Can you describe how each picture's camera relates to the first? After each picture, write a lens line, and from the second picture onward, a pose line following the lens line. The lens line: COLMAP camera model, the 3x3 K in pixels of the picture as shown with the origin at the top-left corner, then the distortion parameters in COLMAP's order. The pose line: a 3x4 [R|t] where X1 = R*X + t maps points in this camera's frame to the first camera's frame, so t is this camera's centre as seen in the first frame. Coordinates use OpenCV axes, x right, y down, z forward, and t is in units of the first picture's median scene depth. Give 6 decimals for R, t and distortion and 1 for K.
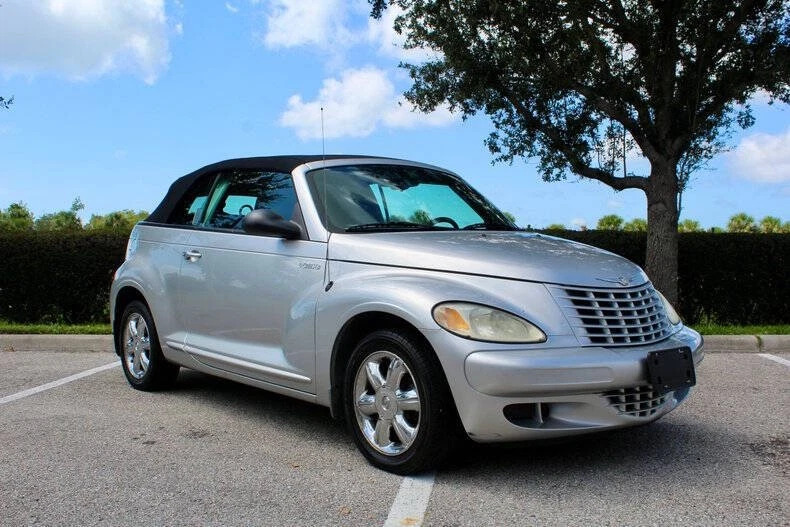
lens RADIAL K [[819.3, 0, 392.9], [0, 819.3, 267.8], [0, 0, 1]] dist [-0.070107, 0.000000]
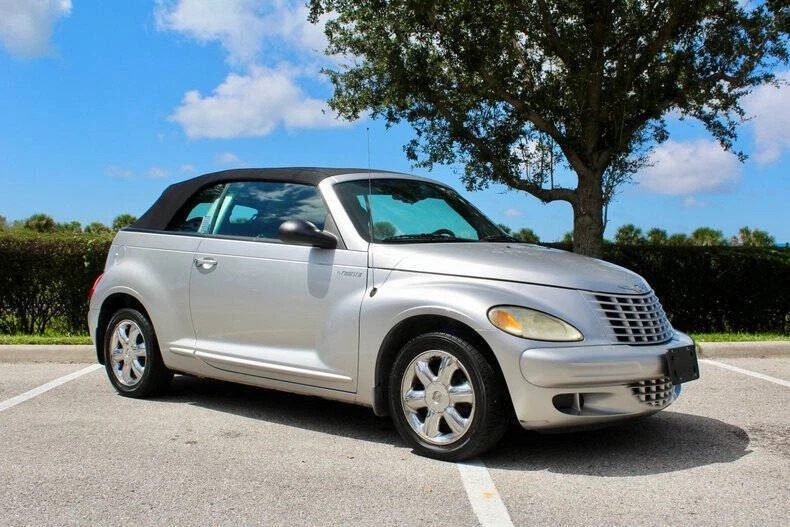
lens RADIAL K [[882.8, 0, 389.2], [0, 882.8, 265.8], [0, 0, 1]] dist [-0.063908, 0.000000]
pose [[0.989105, 0.007866, 0.147002, -0.172395], [-0.005656, 0.999865, -0.015445, 0.004192], [-0.147103, 0.014445, 0.989016, -0.120761]]
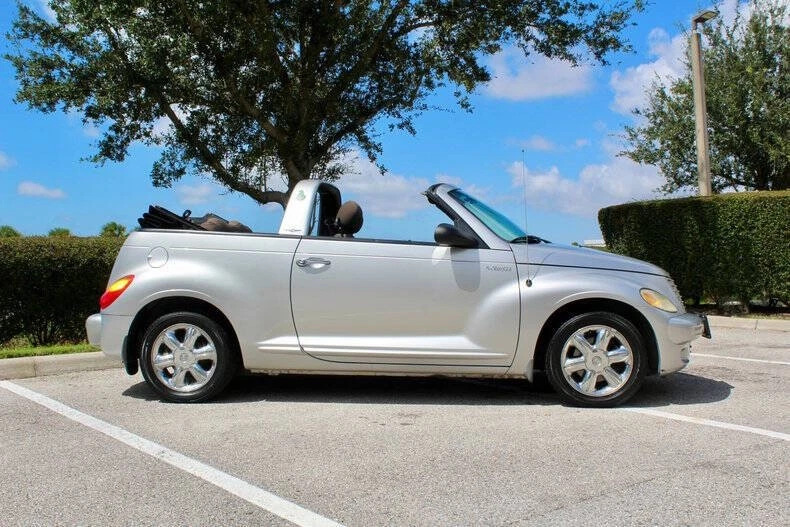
lens RADIAL K [[865.0, 0, 391.5], [0, 865.0, 268.4], [0, 0, 1]] dist [-0.110709, 0.000000]
pose [[0.710311, -0.013671, 0.703755, -0.931106], [0.021554, 0.999765, -0.002333, -0.002505], [-0.703558, 0.016826, 0.710439, 0.116436]]
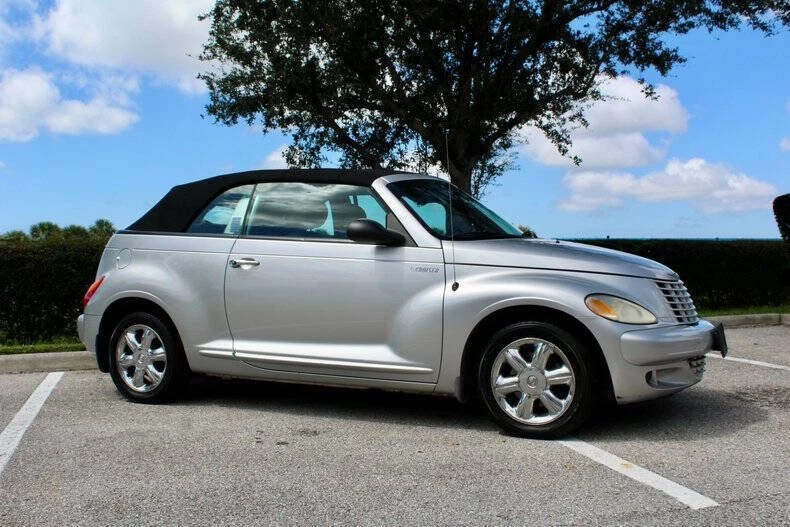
lens RADIAL K [[819.3, 0, 396.9], [0, 819.3, 262.3], [0, 0, 1]] dist [-0.070107, 0.000000]
pose [[0.915328, -0.015916, 0.402395, -0.463083], [0.023852, 0.999607, -0.014720, 0.002782], [-0.402002, 0.023071, 0.915348, -0.013690]]
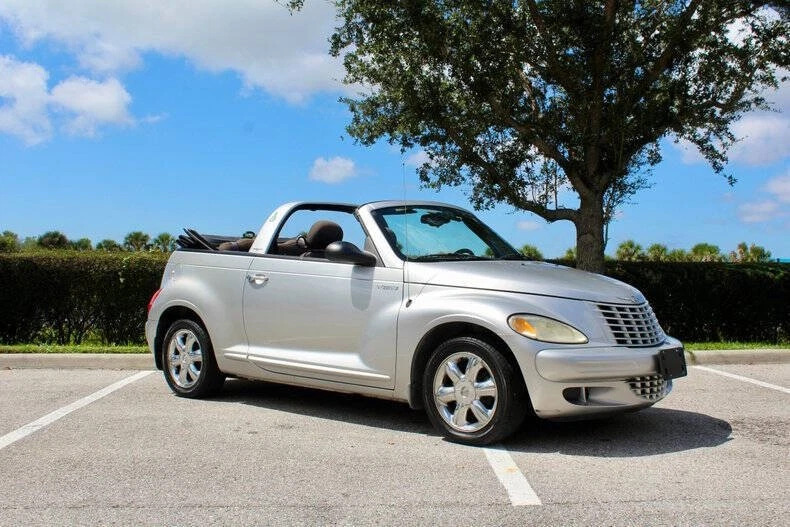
lens RADIAL K [[870.3, 0, 396.8], [0, 870.3, 256.9], [0, 0, 1]] dist [-0.066202, 0.000000]
pose [[0.988590, 0.009821, 0.150311, -0.225911], [-0.003249, 0.999030, -0.043904, 0.007566], [-0.150596, 0.042915, 0.987663, -0.253059]]
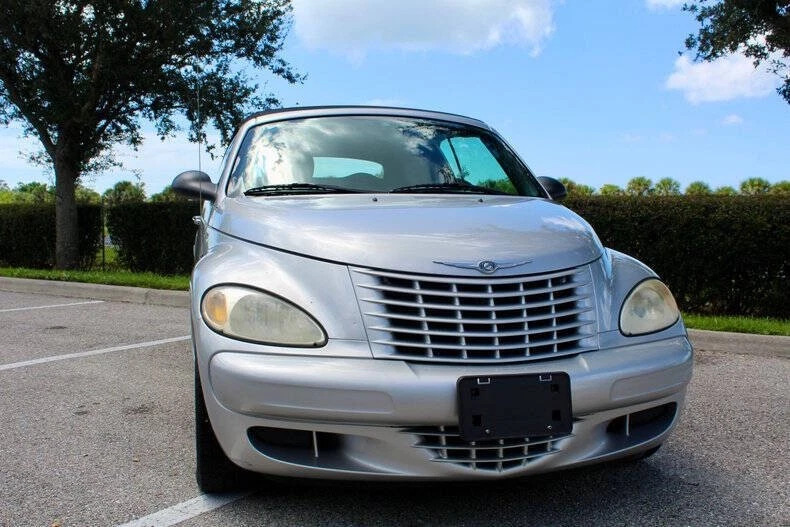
lens RADIAL K [[819.3, 0, 430.5], [0, 819.3, 263.9], [0, 0, 1]] dist [-0.070107, 0.000000]
pose [[0.906878, 0.030433, -0.420294, 0.371343], [-0.015849, 0.999146, 0.038150, -0.007539], [0.421096, -0.027936, 0.906586, 0.255744]]
